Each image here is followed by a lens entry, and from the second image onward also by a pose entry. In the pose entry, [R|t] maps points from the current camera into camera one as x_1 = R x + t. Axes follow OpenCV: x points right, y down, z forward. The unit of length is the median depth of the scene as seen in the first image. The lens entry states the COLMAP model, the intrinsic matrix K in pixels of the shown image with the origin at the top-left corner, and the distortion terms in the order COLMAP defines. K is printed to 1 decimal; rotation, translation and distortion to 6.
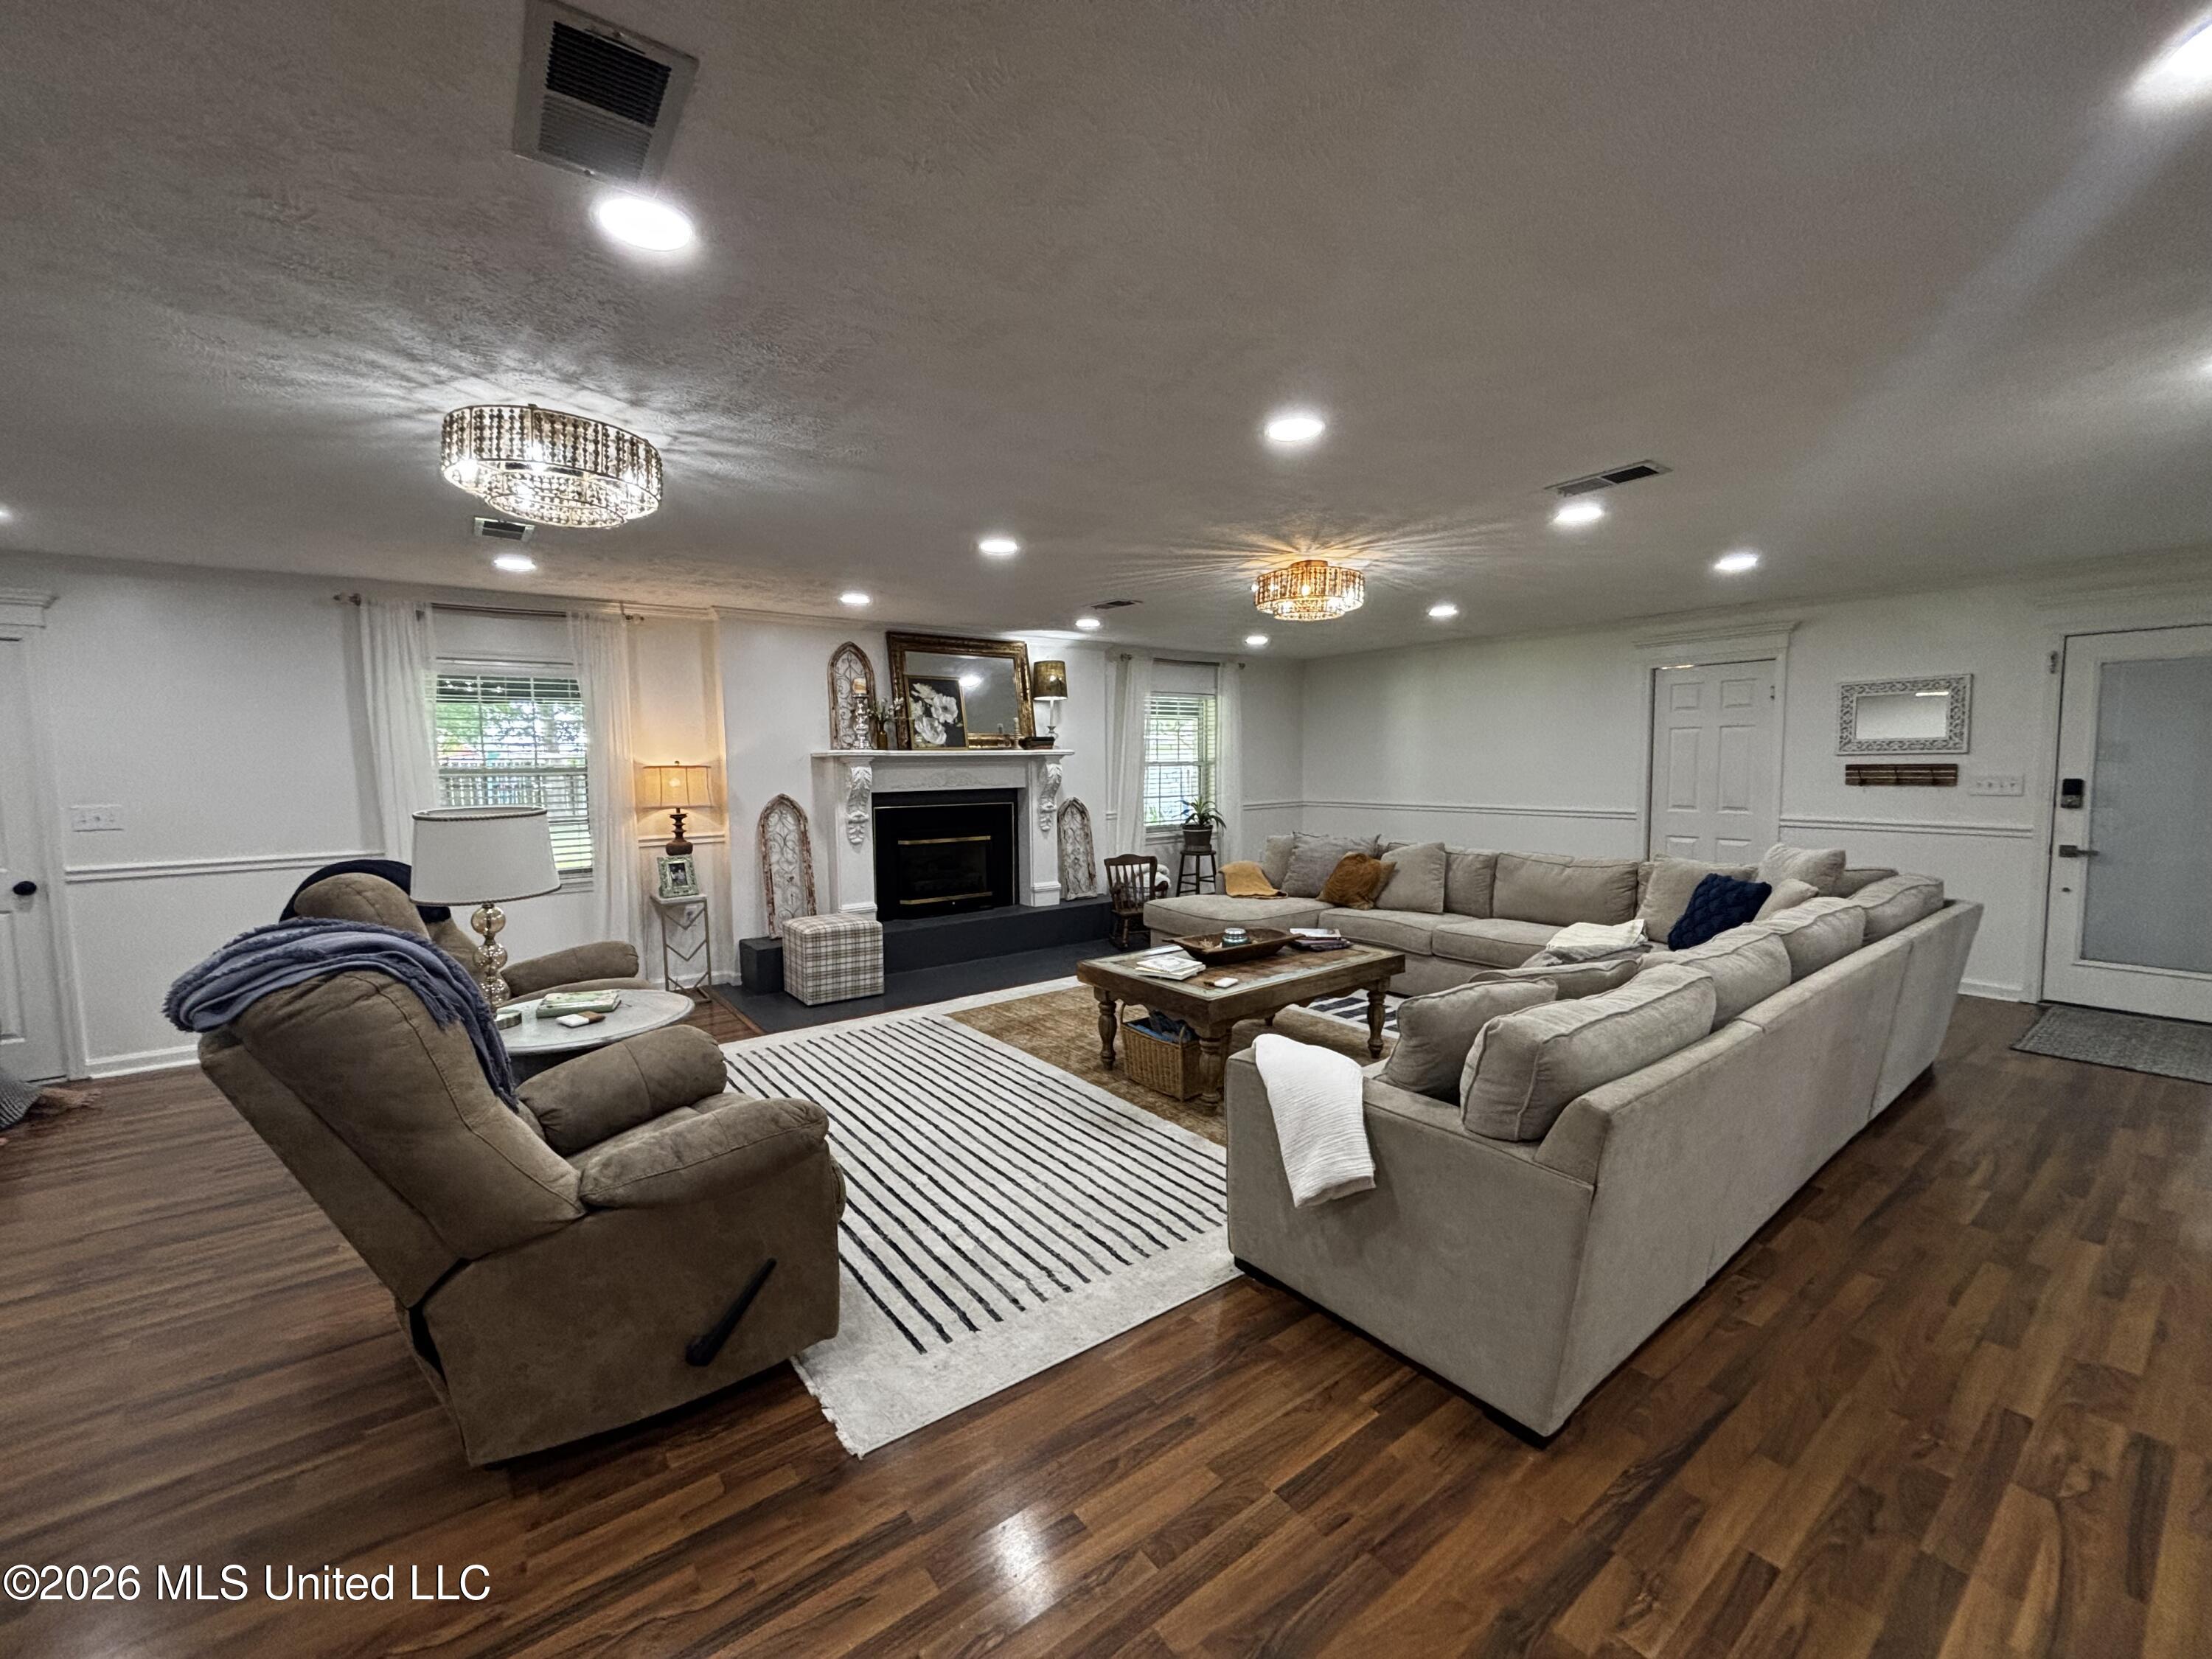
lens RADIAL K [[889.5, 0, 1113.4], [0, 889.5, 835.1], [0, 0, 1]] dist [0.001244, -0.000157]
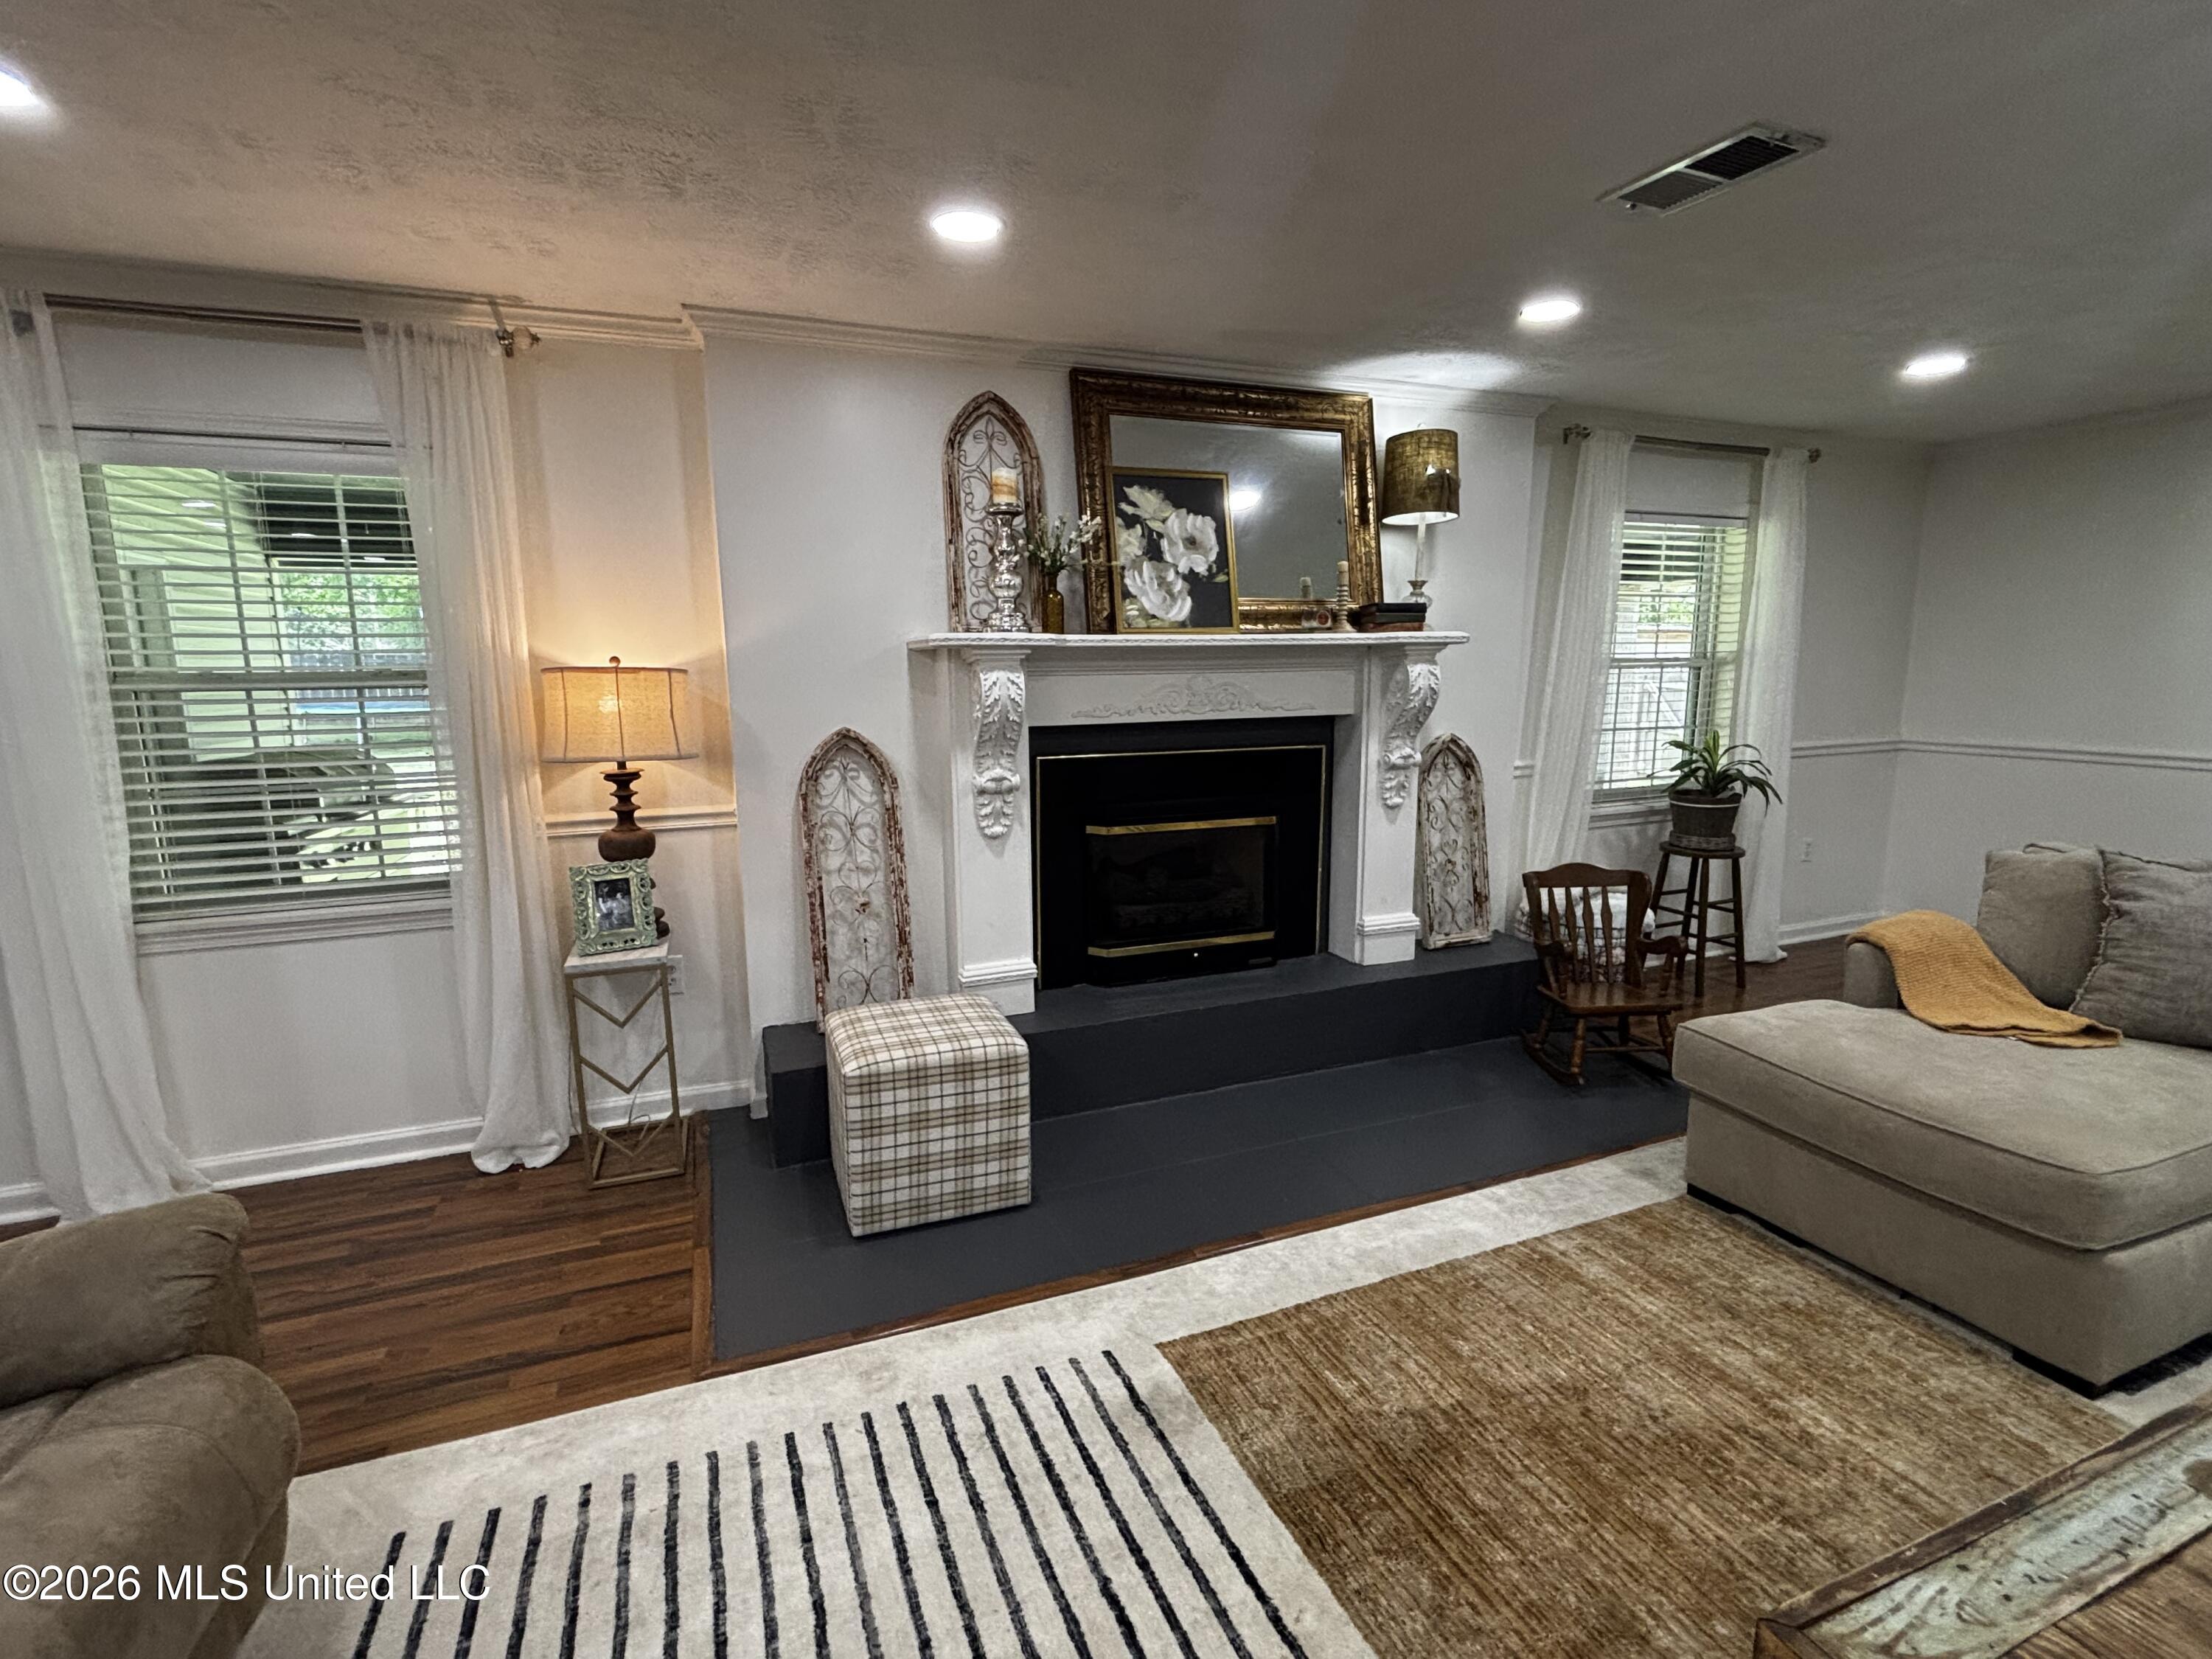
lens RADIAL K [[1045.3, 0, 1099.7], [0, 1045.3, 843.6], [0, 0, 1]] dist [-0.001468, -0.000356]
pose [[0.962794, 0.047147, -0.266090, -0.085162], [-0.022235, 0.995145, 0.095871, -0.038488], [0.269319, -0.086388, 0.959169, 0.463294]]
